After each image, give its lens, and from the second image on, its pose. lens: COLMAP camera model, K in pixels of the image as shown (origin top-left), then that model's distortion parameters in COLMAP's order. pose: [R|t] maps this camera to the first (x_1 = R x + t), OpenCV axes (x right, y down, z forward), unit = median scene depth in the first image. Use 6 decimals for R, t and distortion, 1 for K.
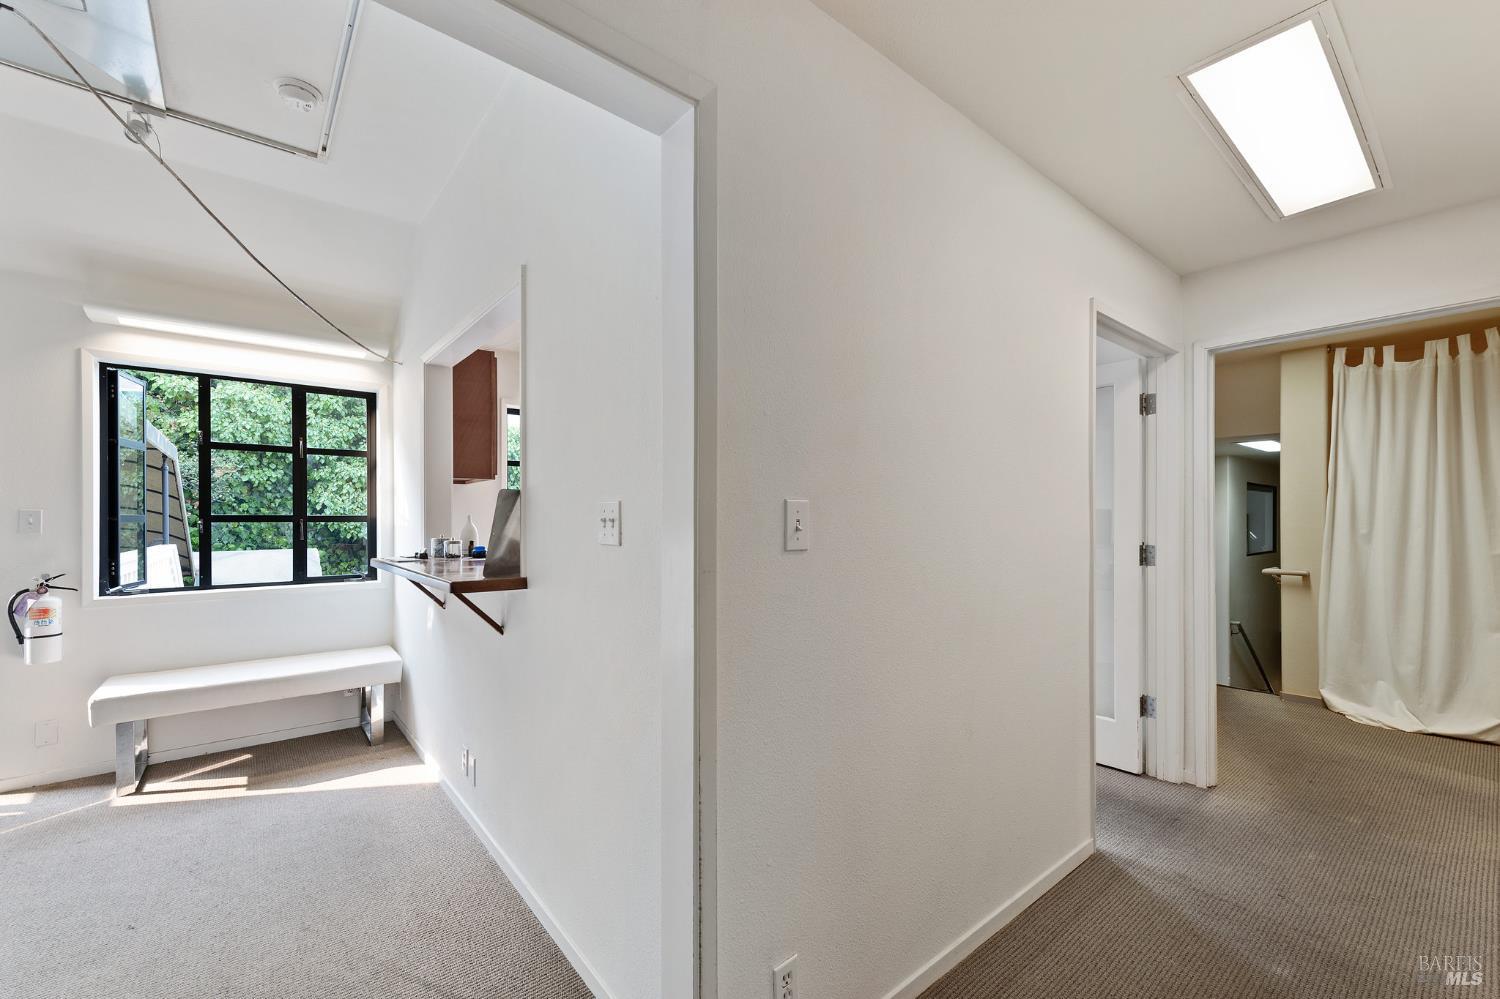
lens RADIAL K [[611.0, 0, 754.4], [0, 611.0, 523.8], [0, 0, 1]] dist [0.002764, -0.000032]
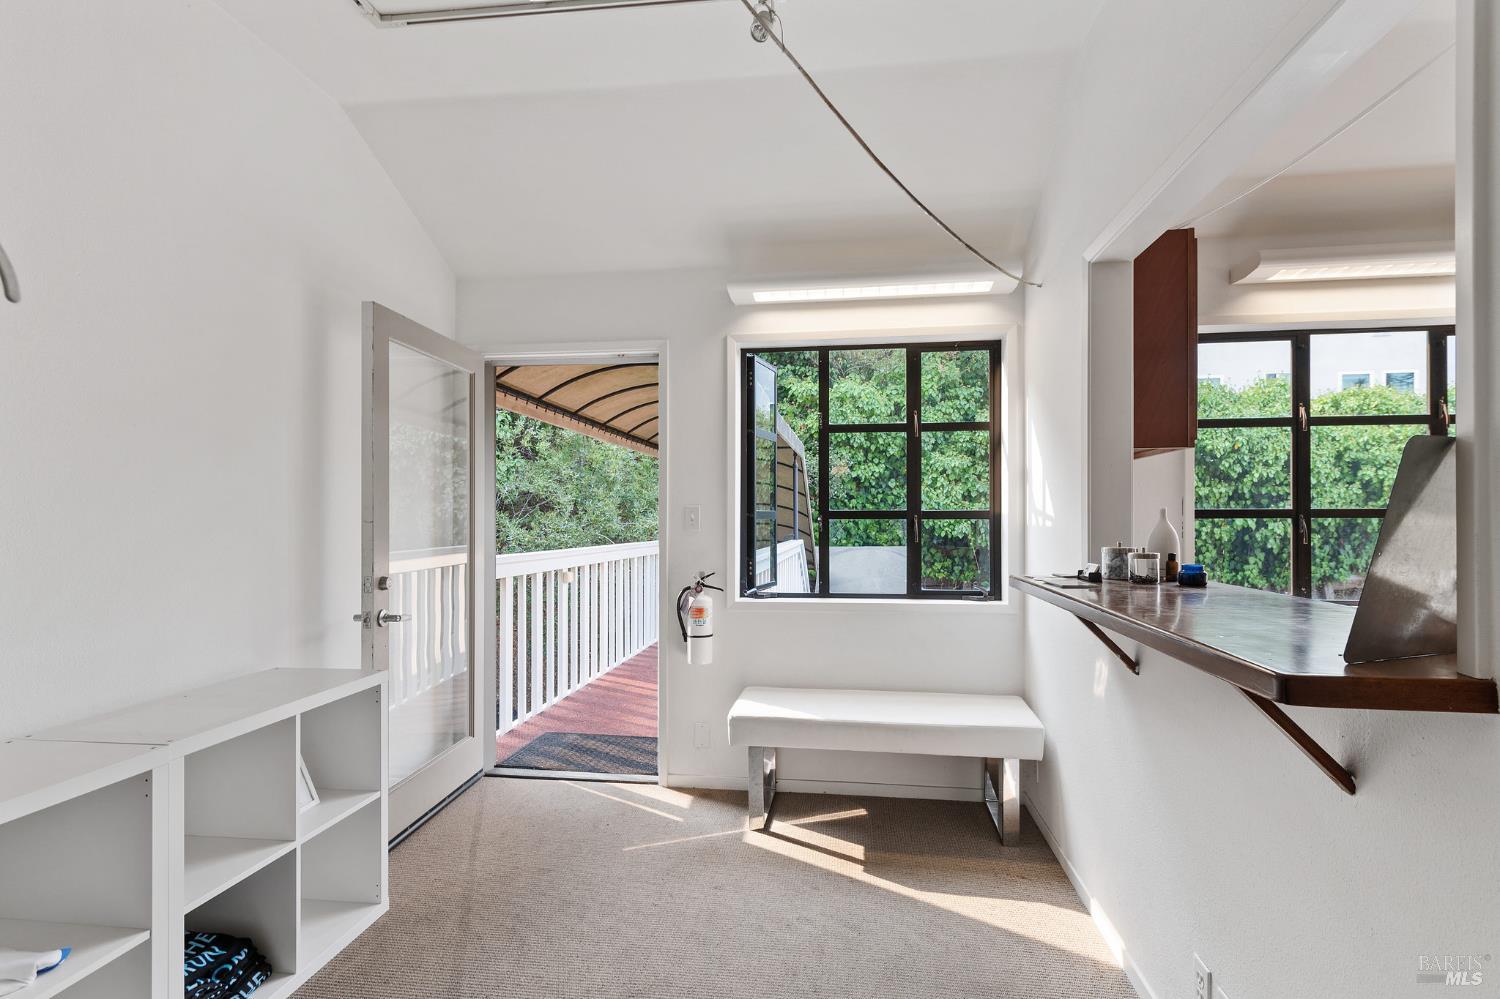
lens RADIAL K [[775.9, 0, 750.0], [0, 775.9, 499.5], [0, 0, 1]] dist [0.001078, 0.000089]
pose [[0.677345, -0.014773, -0.735517, -0.155492], [-0.005614, 0.999665, -0.025249, -0.001913], [0.735644, 0.021232, 0.677035, 0.174268]]
